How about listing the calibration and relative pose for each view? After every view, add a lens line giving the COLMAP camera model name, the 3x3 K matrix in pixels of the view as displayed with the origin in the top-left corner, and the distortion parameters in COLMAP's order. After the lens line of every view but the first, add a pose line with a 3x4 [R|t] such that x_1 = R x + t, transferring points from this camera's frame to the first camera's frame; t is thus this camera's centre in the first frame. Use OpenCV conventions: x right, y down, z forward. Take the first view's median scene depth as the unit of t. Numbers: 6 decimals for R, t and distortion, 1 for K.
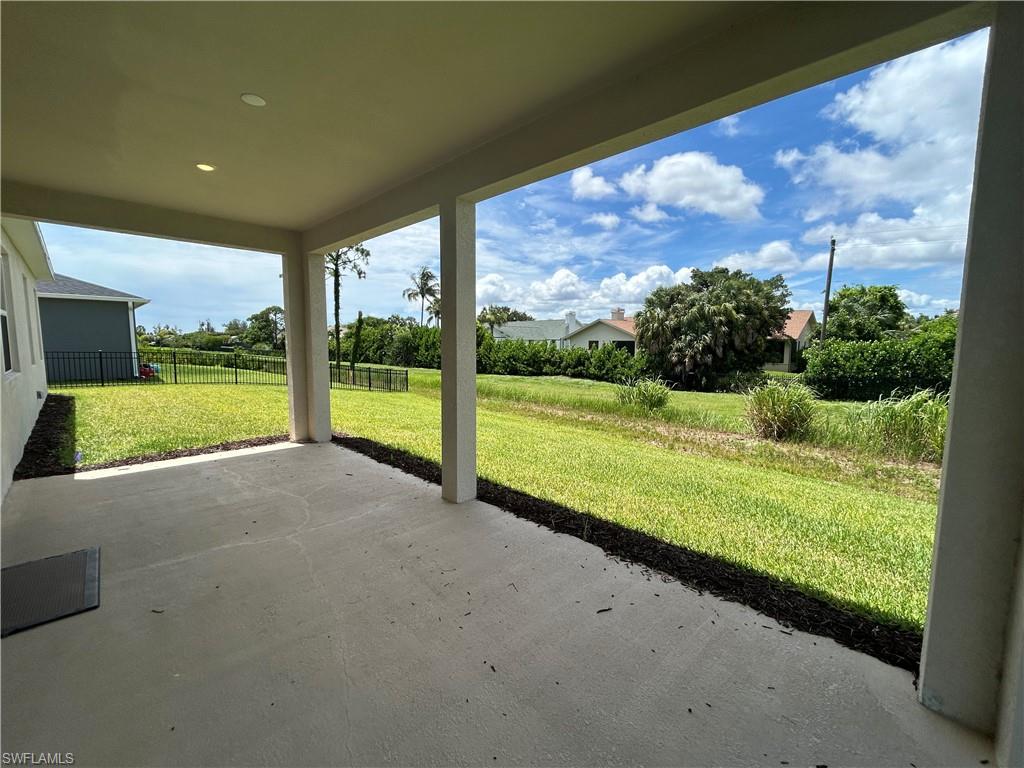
lens RADIAL K [[416.8, 0, 514.1], [0, 416.8, 382.3], [0, 0, 1]] dist [0.008142, -0.000098]
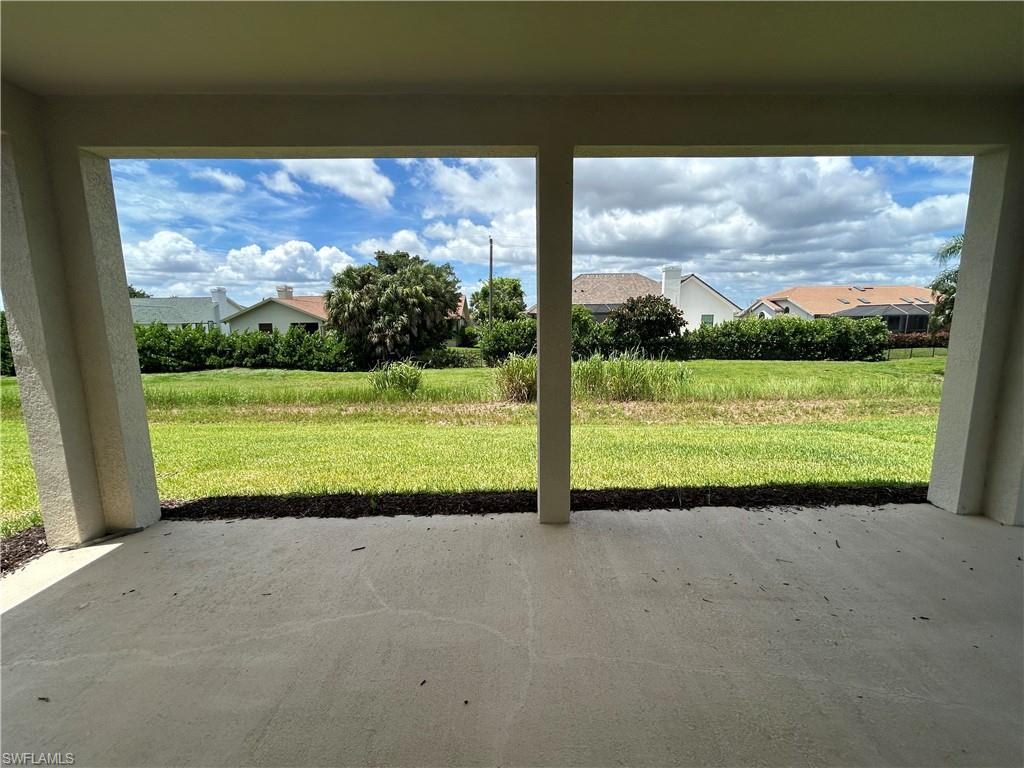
lens RADIAL K [[416.9, 0, 511.2], [0, 416.9, 380.7], [0, 0, 1]] dist [-0.001337, 0.000431]
pose [[0.708588, -0.114027, 0.696348, -0.091818], [0.085155, 0.993463, 0.076028, -0.007656], [-0.700465, 0.005426, 0.713666, 0.058094]]
